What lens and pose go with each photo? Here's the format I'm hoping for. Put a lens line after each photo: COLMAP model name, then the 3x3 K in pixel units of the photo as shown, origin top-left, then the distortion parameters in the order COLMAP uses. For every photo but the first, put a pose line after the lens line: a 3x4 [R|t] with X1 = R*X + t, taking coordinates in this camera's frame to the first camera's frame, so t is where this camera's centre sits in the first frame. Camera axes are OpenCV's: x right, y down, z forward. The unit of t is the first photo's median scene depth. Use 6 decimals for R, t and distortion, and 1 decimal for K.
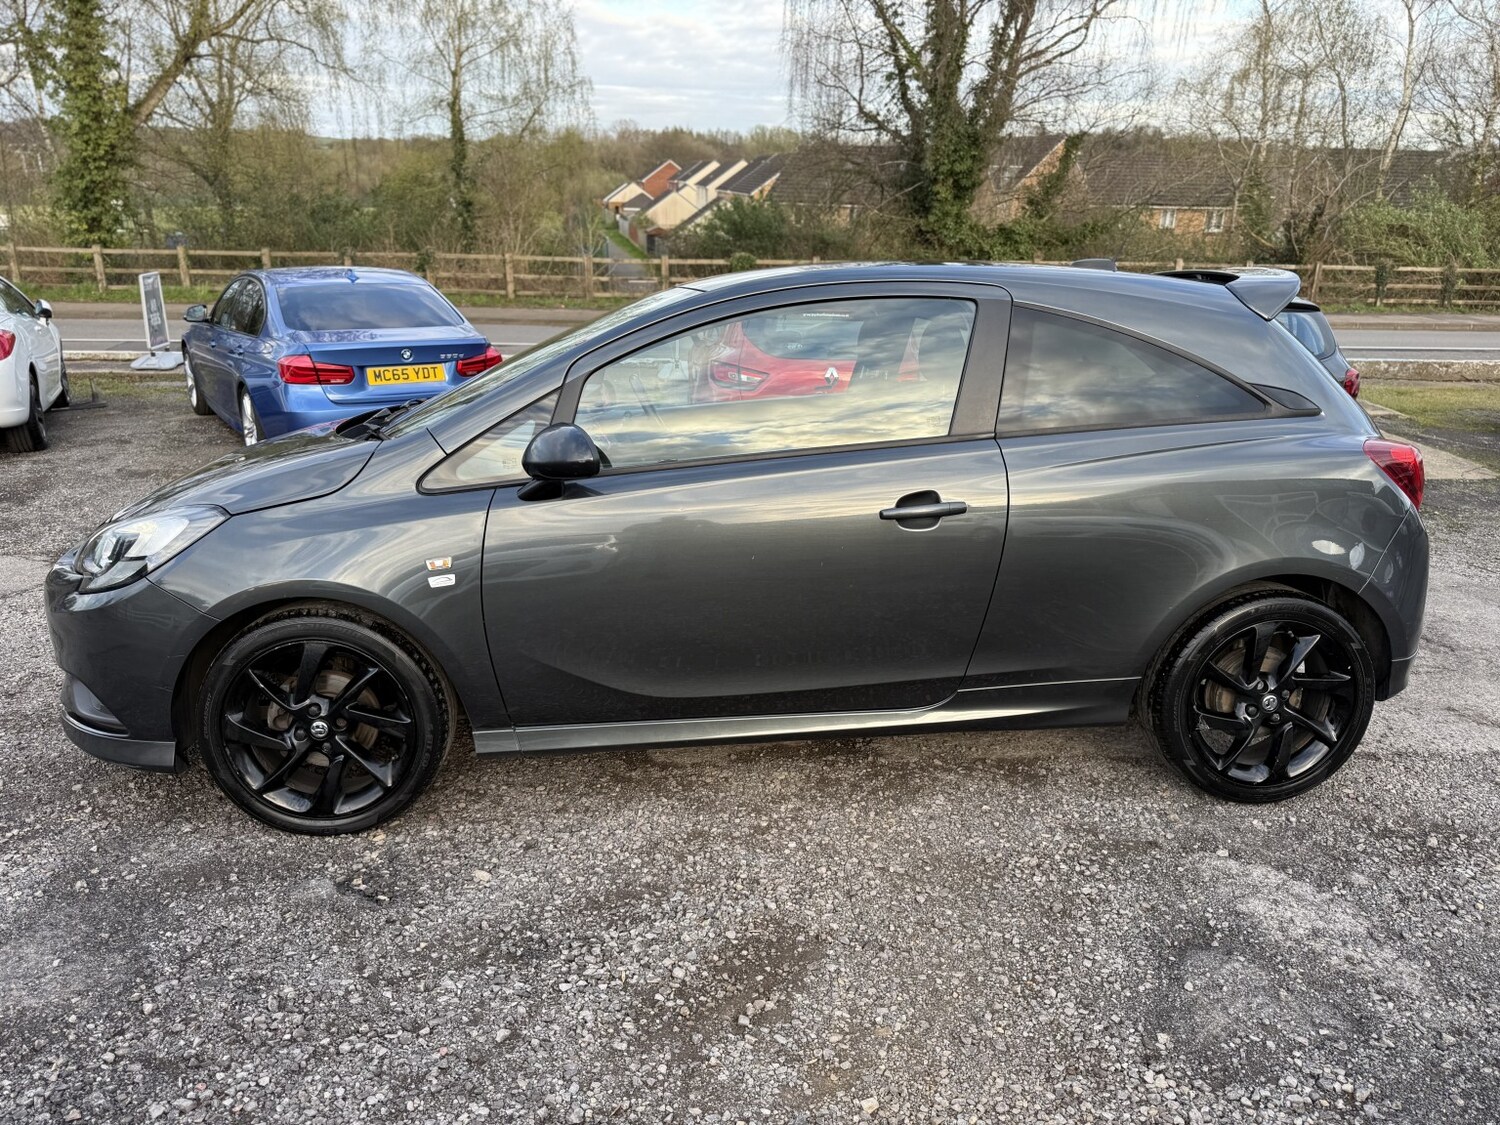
lens RADIAL K [[1065.1, 0, 745.0], [0, 1065.1, 564.4], [0, 0, 1]] dist [0.010112, -0.014009]
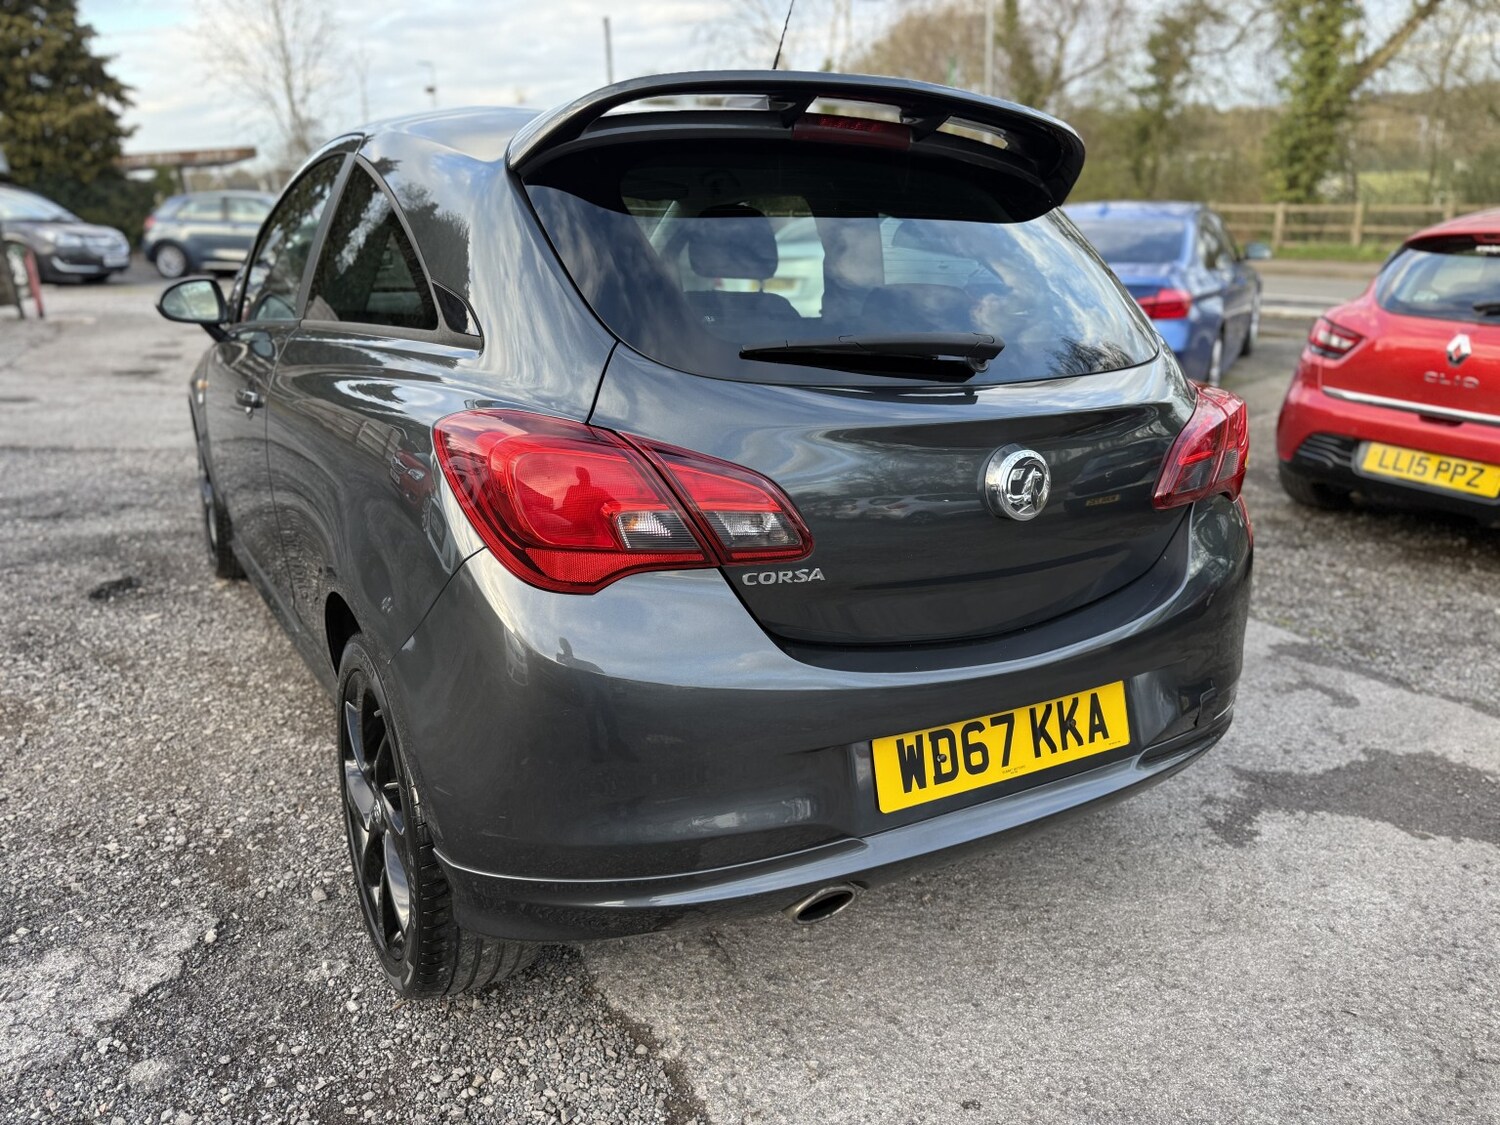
lens RADIAL K [[1067.2, 0, 742.1], [0, 1067.2, 564.7], [0, 0, 1]] dist [0.004397, -0.006067]
pose [[0.442140, 0.265931, -0.856617, 1.045628], [-0.242291, 0.954944, 0.171398, -0.155005], [0.863601, 0.131769, 0.486651, 0.848051]]
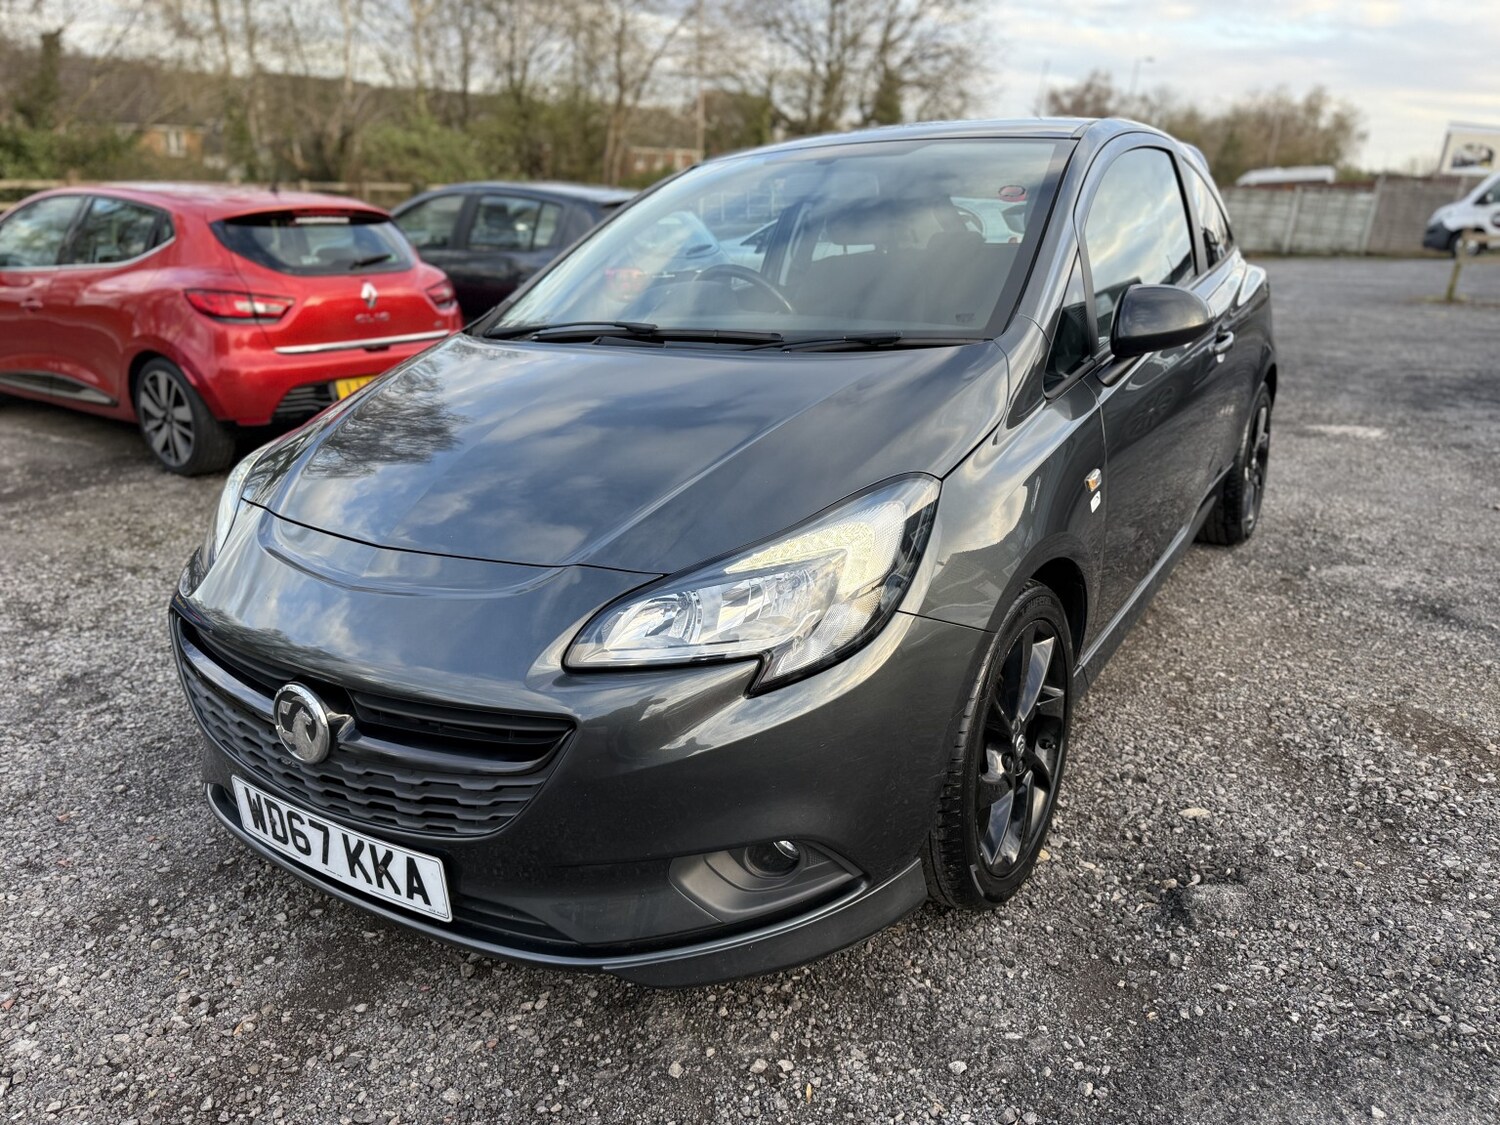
lens RADIAL K [[1071.3, 0, 749.7], [0, 1071.3, 558.1], [0, 0, 1]] dist [0.005787, -0.010015]
pose [[0.613180, -0.267589, 0.743241, -0.927208], [0.226604, 0.960920, 0.159009, -0.114357], [-0.756744, 0.070920, 0.649853, 0.597225]]
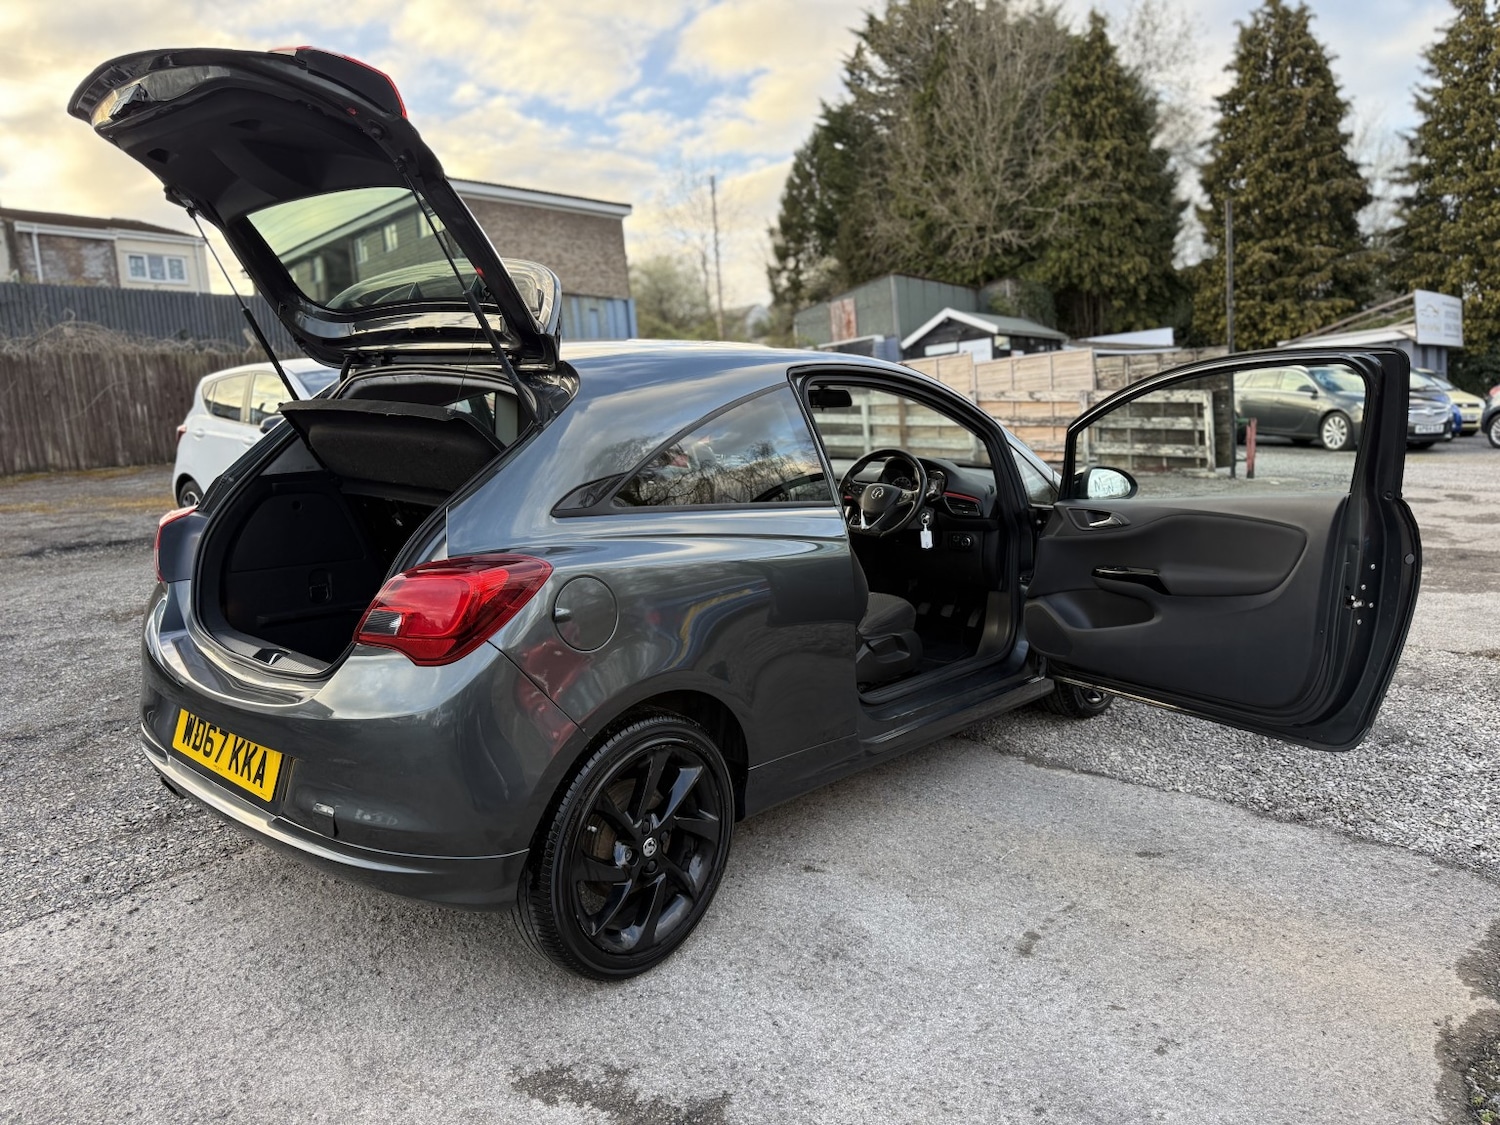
lens RADIAL K [[1059.9, 0, 754.9], [0, 1059.9, 559.1], [0, 0, 1]] dist [0.046316, -0.061200]
pose [[-0.715358, 0.105277, -0.690782, 0.923341], [-0.176039, 0.929546, 0.323967, -0.492891], [0.676220, 0.353357, -0.646425, 2.026273]]
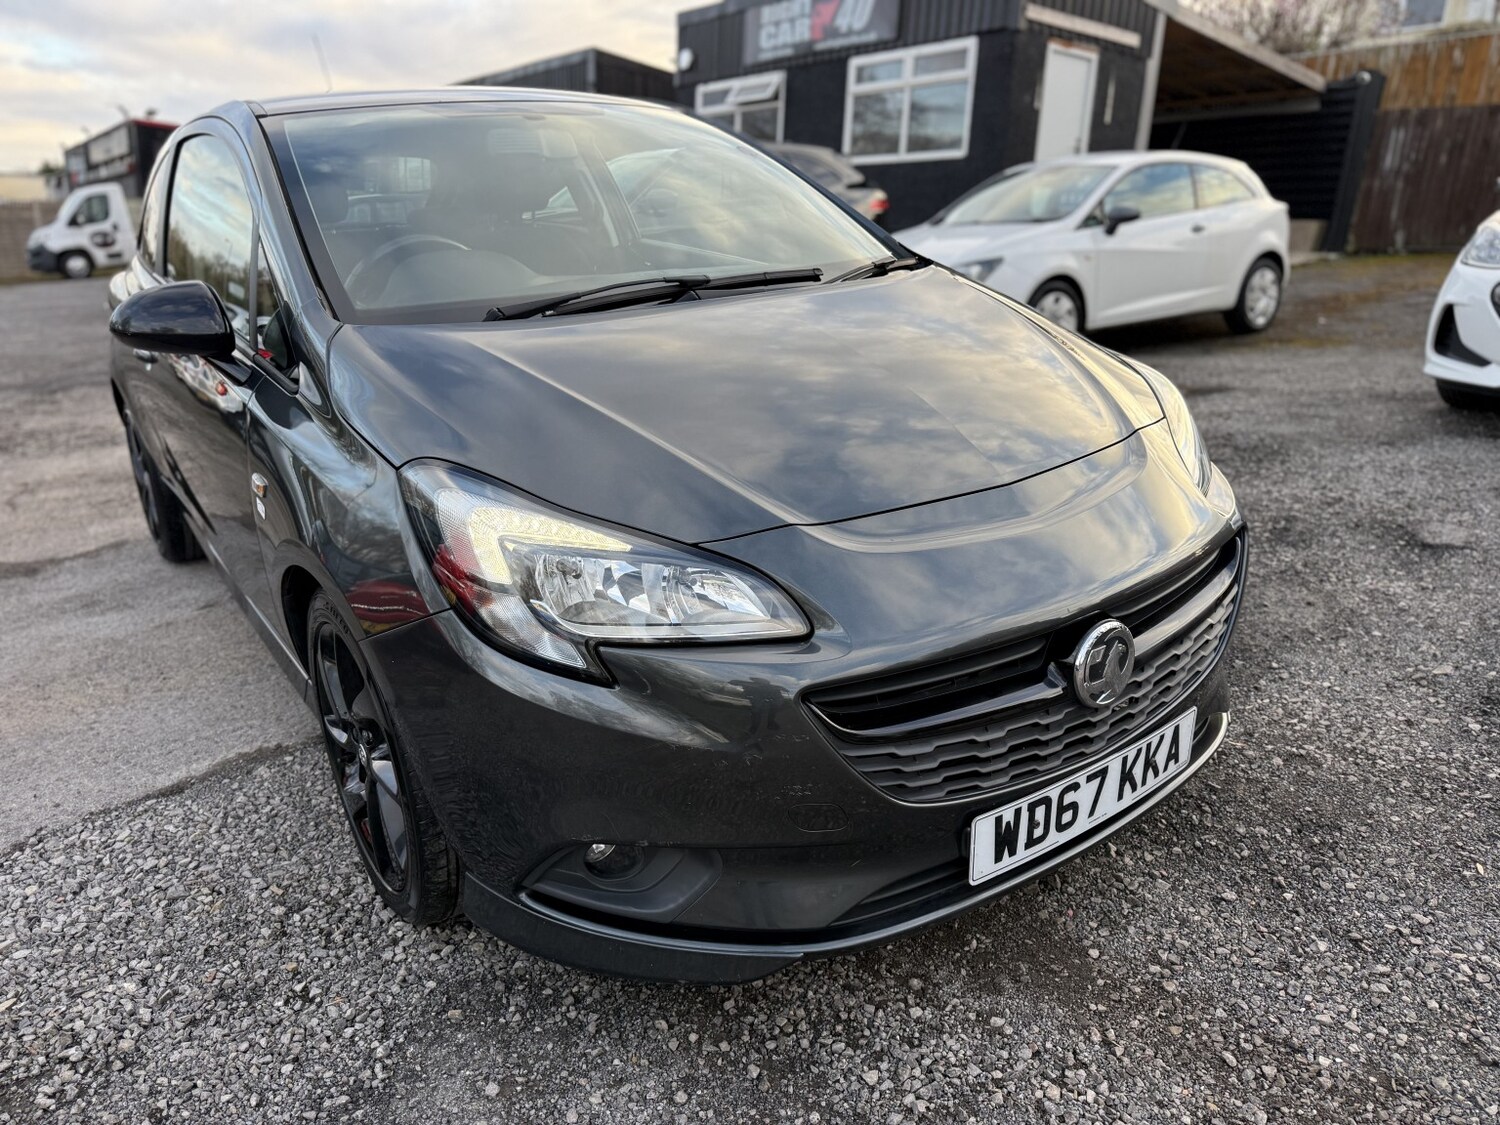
lens RADIAL K [[1065.1, 0, 745.0], [0, 1065.1, 564.4], [0, 0, 1]] dist [0.010112, -0.014009]
pose [[-0.510180, -0.276210, 0.814509, -0.997208], [0.245878, 0.860664, 0.445871, -0.310068], [-0.824172, 0.427745, -0.371179, 1.446063]]
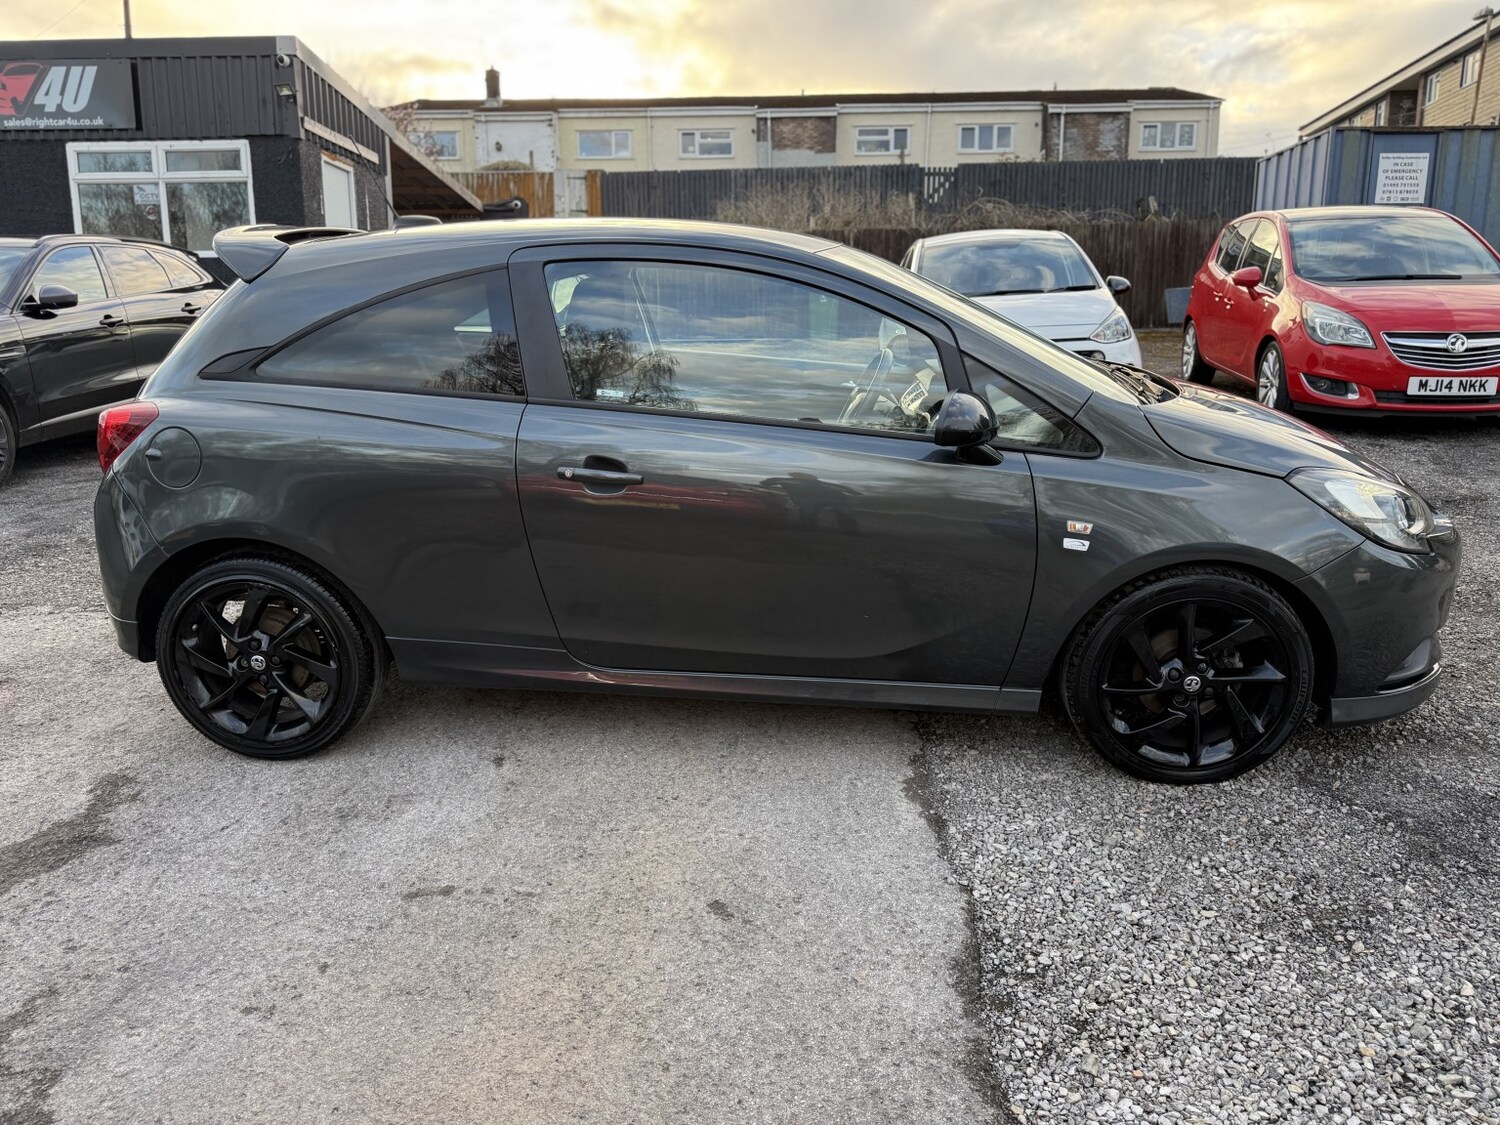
lens RADIAL K [[1065.1, 0, 745.0], [0, 1065.1, 564.4], [0, 0, 1]] dist [0.010112, -0.014009]
pose [[-0.986598, -0.045843, 0.156600, -0.165142], [0.039741, 0.863315, 0.503098, -0.567748], [-0.158259, 0.502579, -0.849923, 2.248283]]
